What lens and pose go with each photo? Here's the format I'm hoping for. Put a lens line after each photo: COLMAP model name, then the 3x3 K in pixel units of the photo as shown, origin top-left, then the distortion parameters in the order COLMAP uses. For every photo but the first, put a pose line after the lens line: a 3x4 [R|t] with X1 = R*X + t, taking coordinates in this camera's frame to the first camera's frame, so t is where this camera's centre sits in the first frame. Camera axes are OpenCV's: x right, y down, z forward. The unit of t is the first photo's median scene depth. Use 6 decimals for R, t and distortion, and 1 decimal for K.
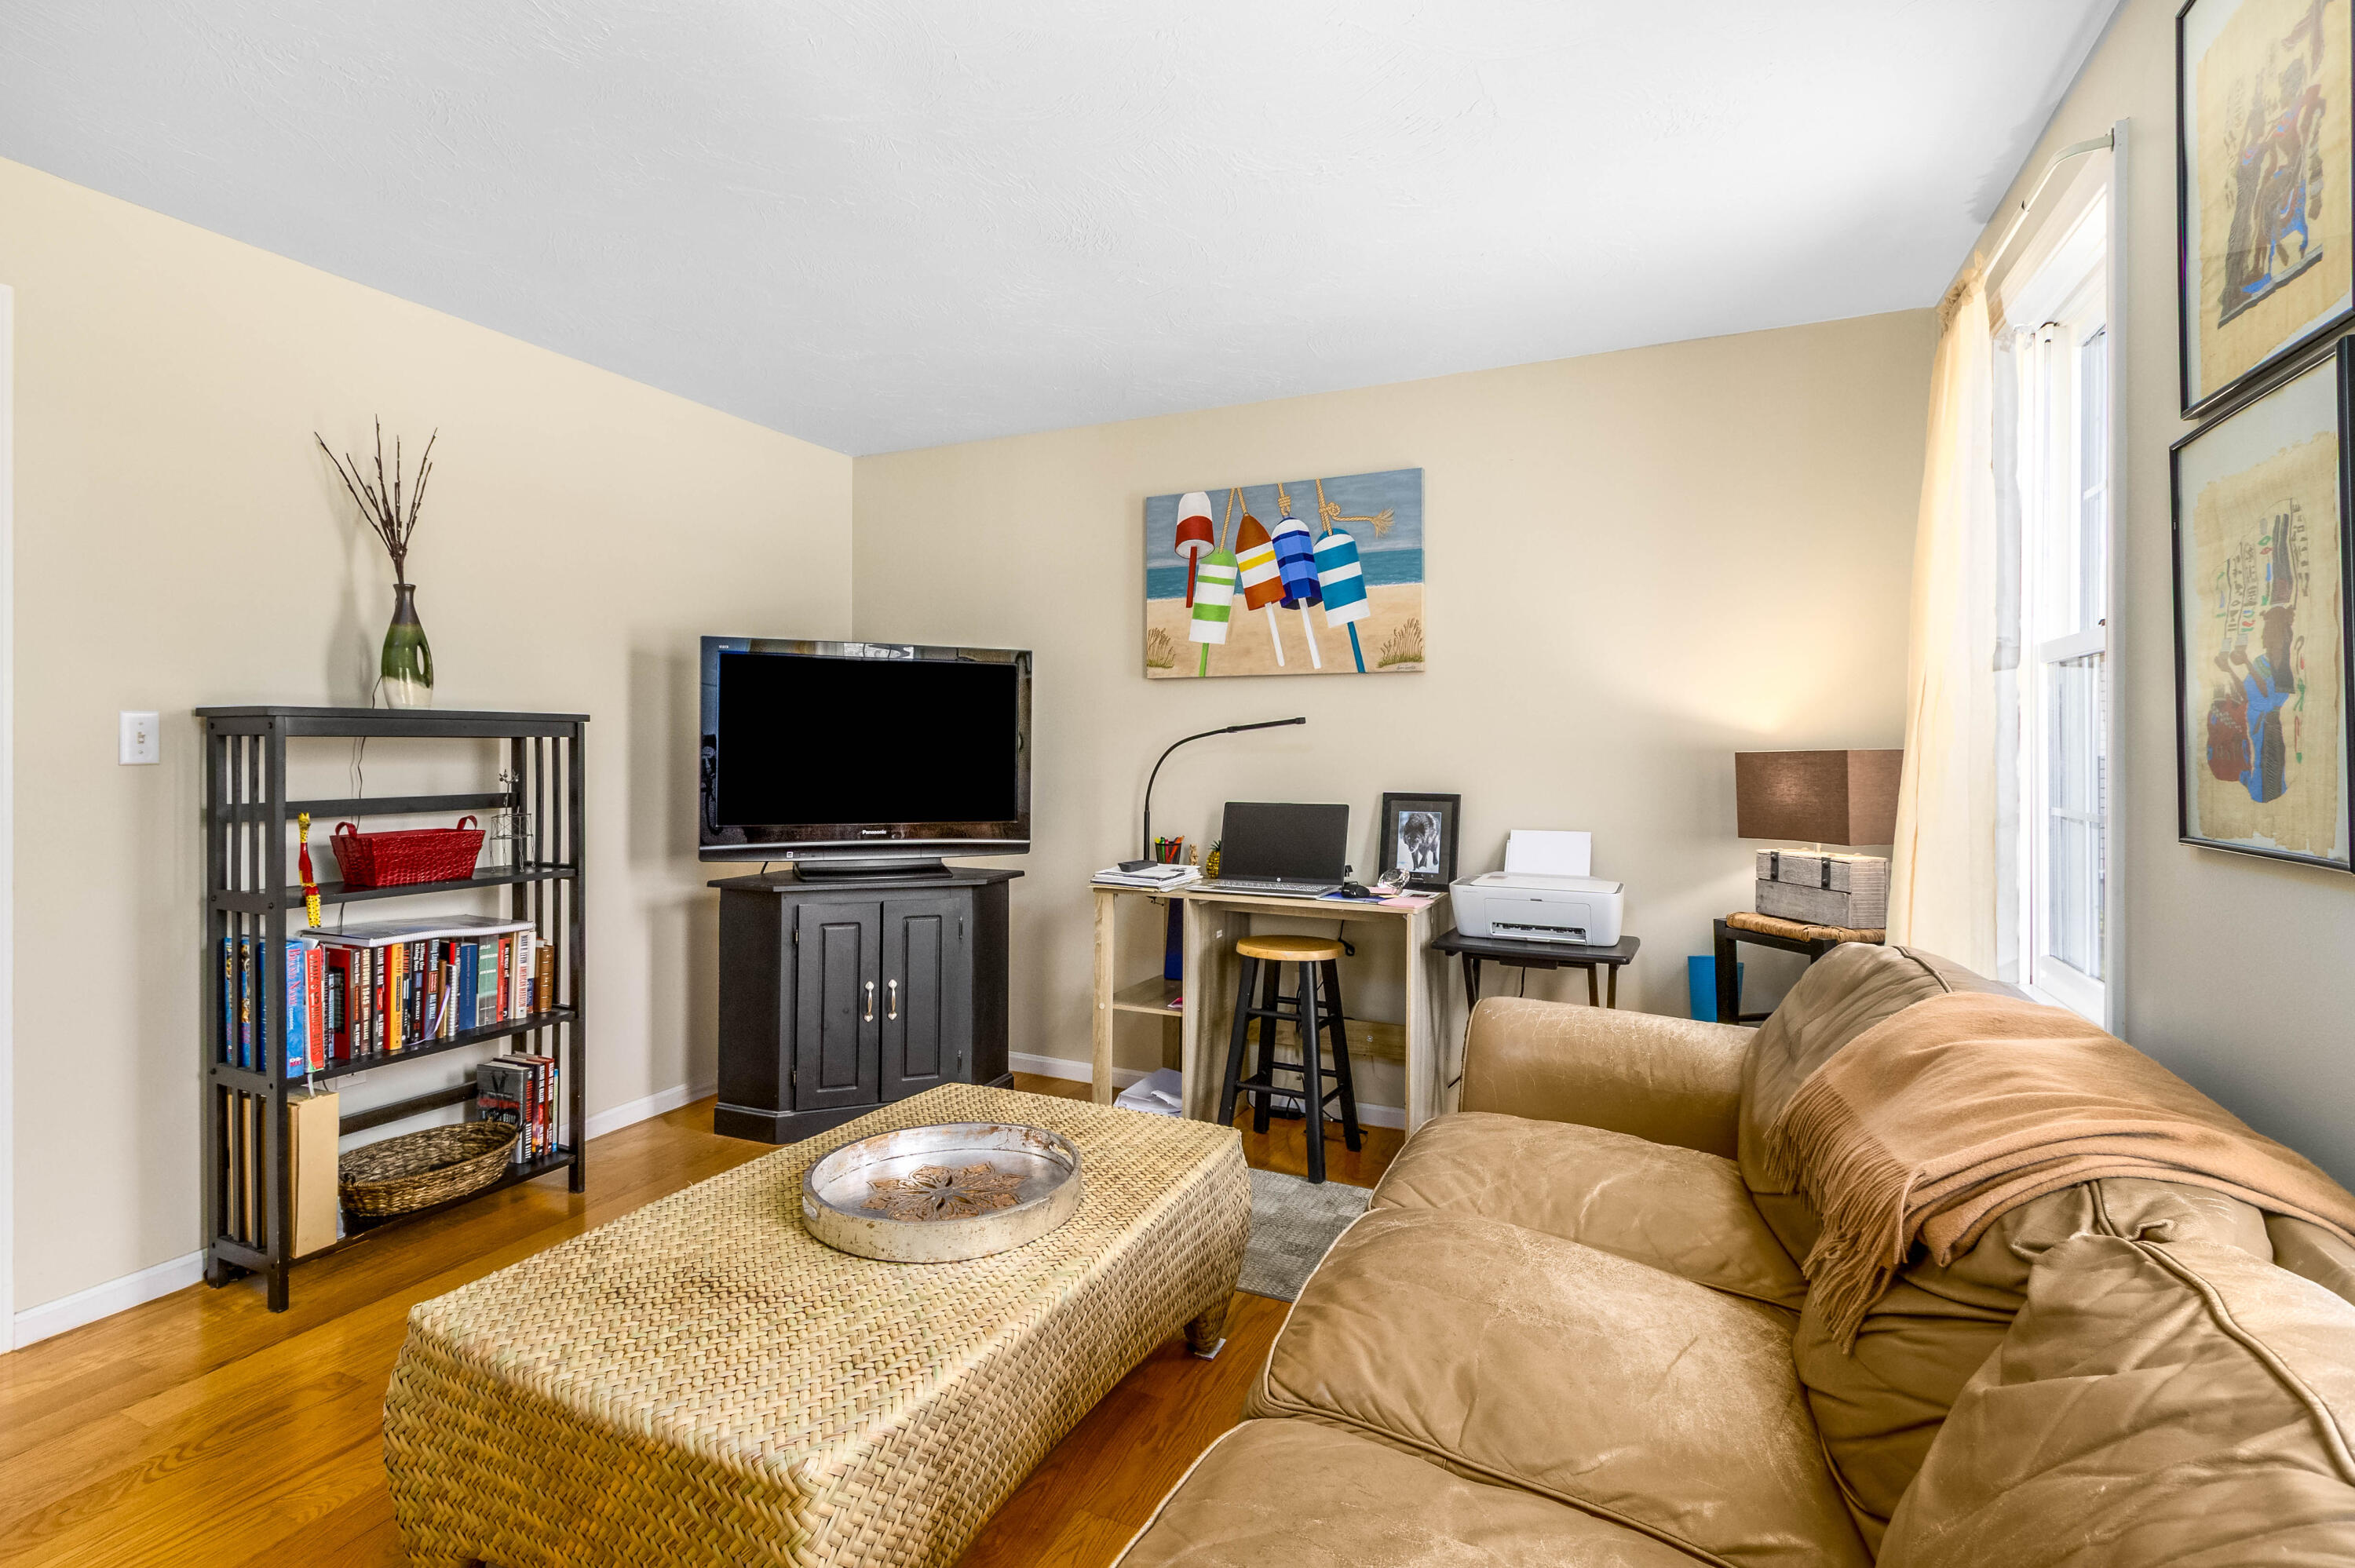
lens RADIAL K [[1115.0, 0, 1143.8], [0, 1115.0, 760.9], [0, 0, 1]] dist [0.003044, -0.000234]
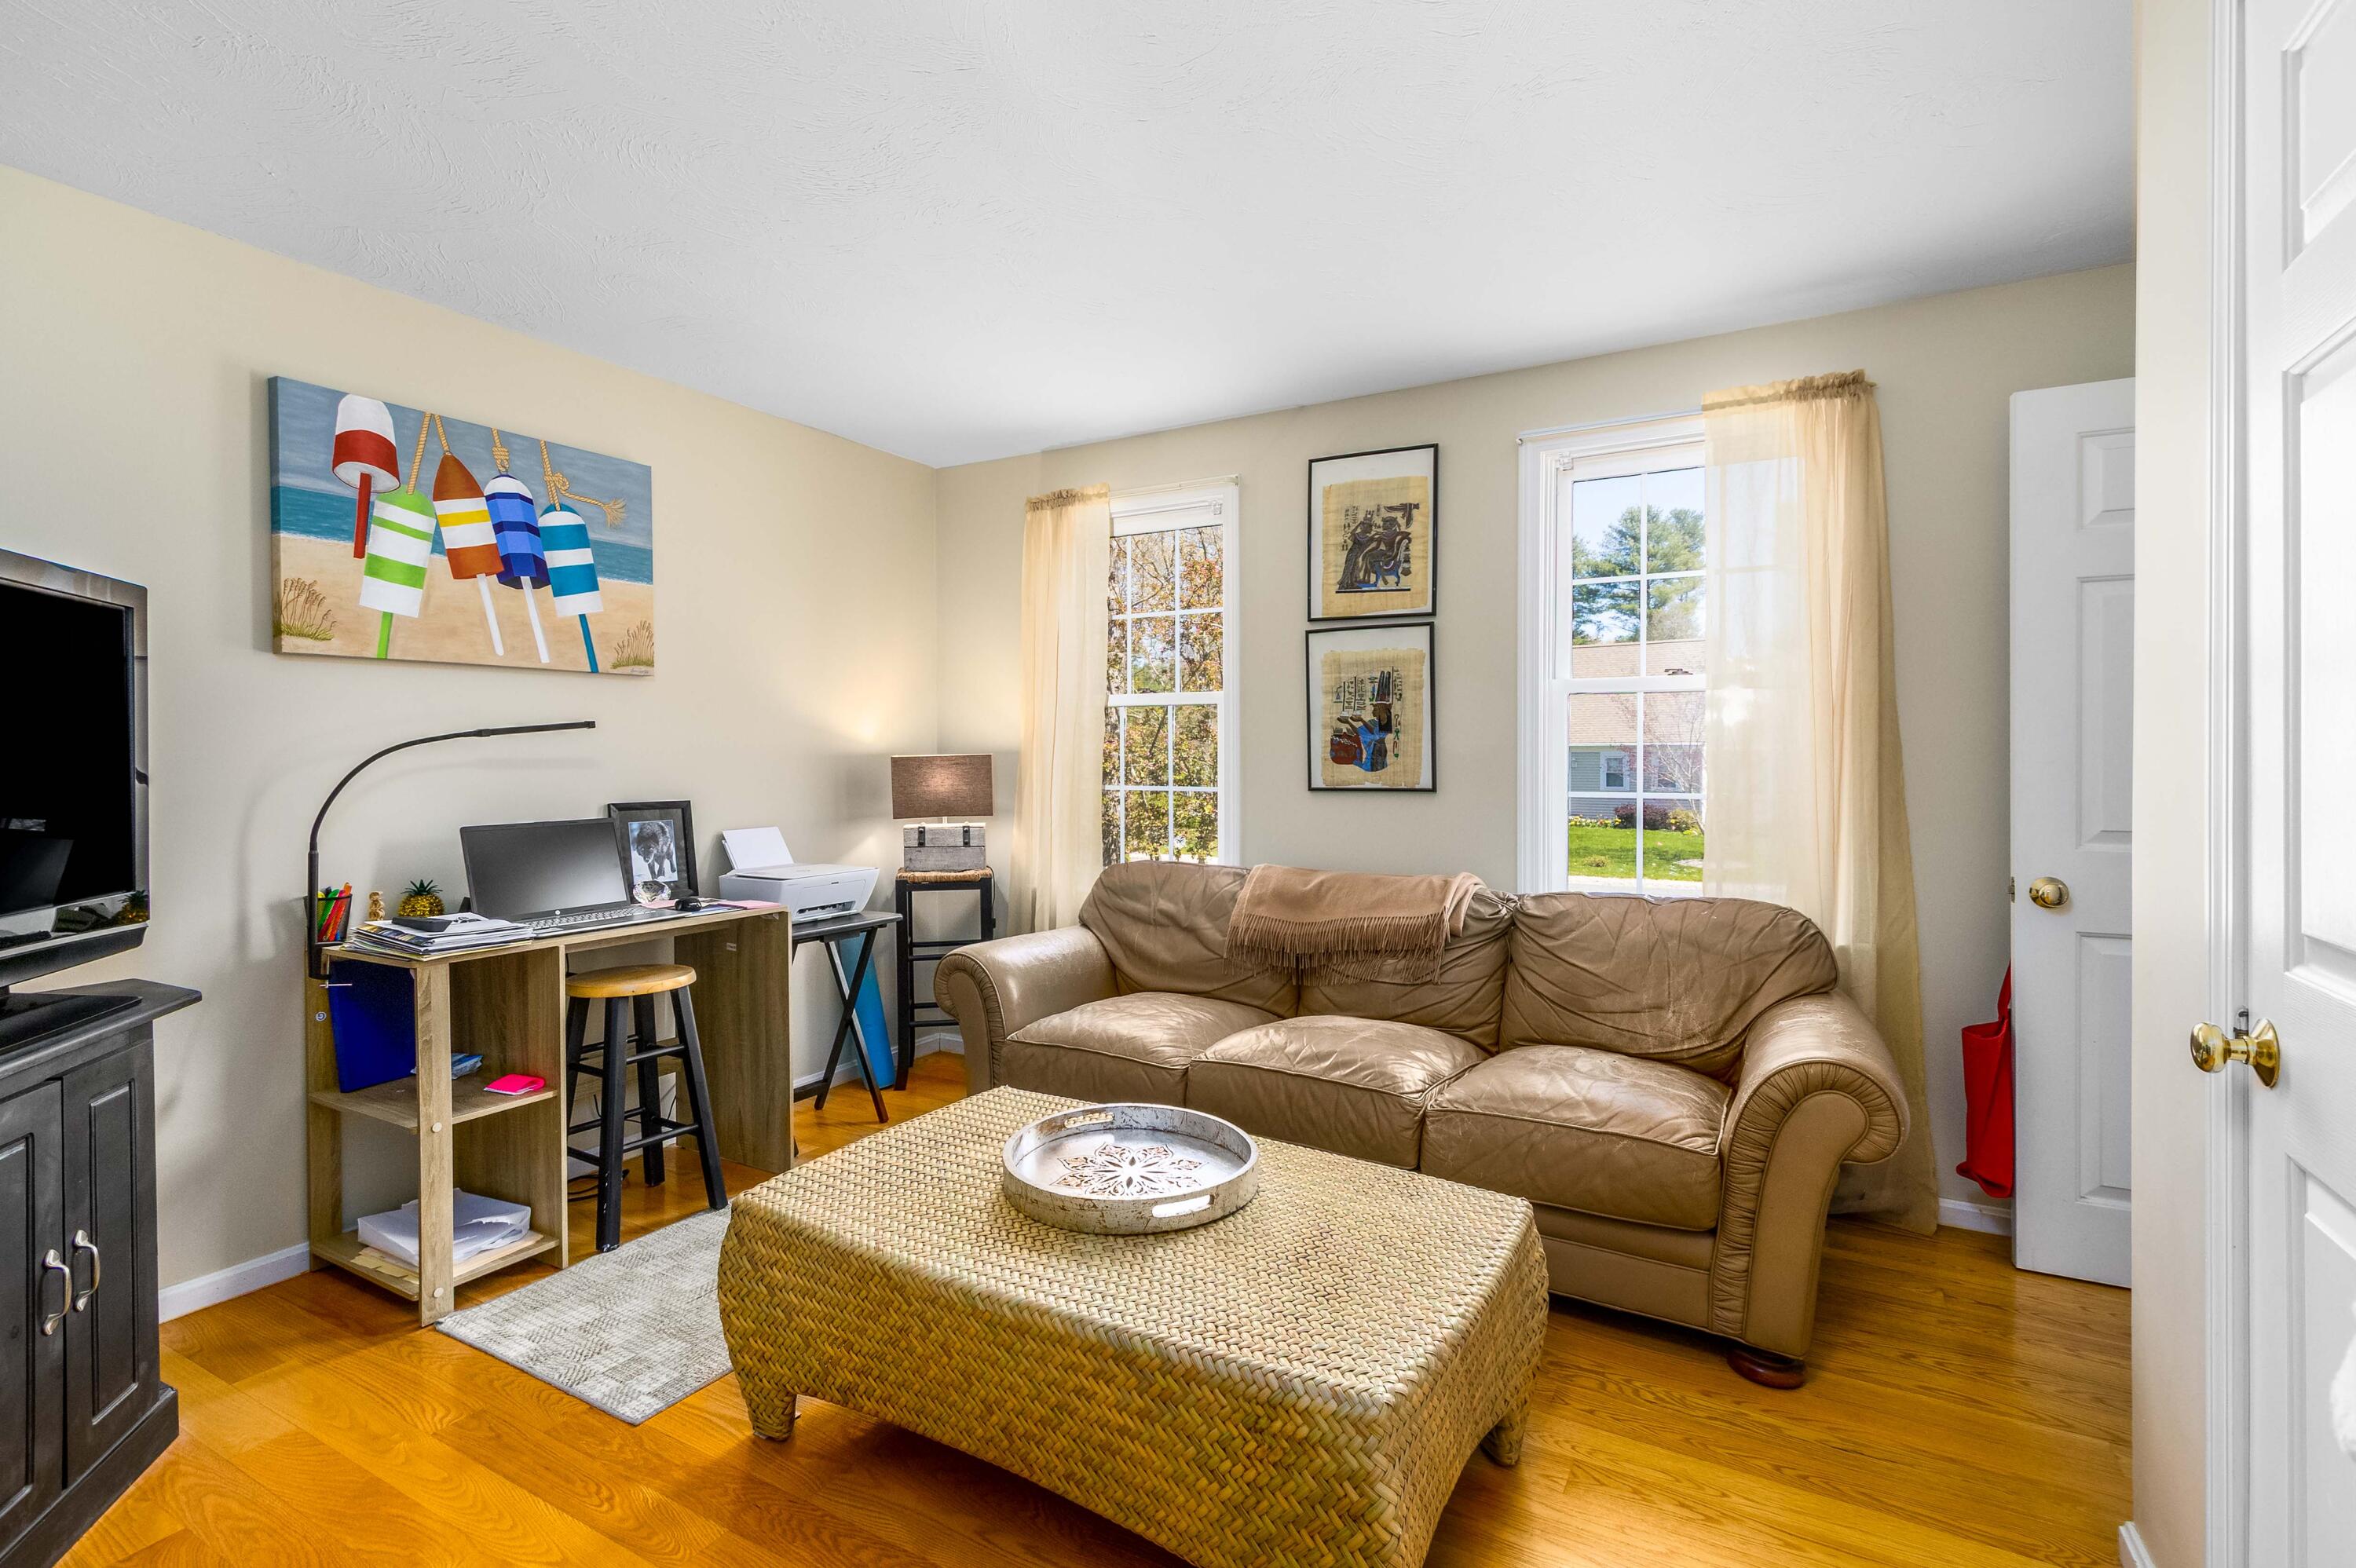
lens RADIAL K [[1115.5, 0, 1144.3], [0, 1115.5, 760.9], [0, 0, 1]] dist [0.003044, -0.000234]
pose [[0.081878, -0.011212, 0.996579, -0.657561], [0.014329, 0.999847, 0.010072, -0.009768], [-0.996539, 0.013455, 0.082026, 0.473495]]
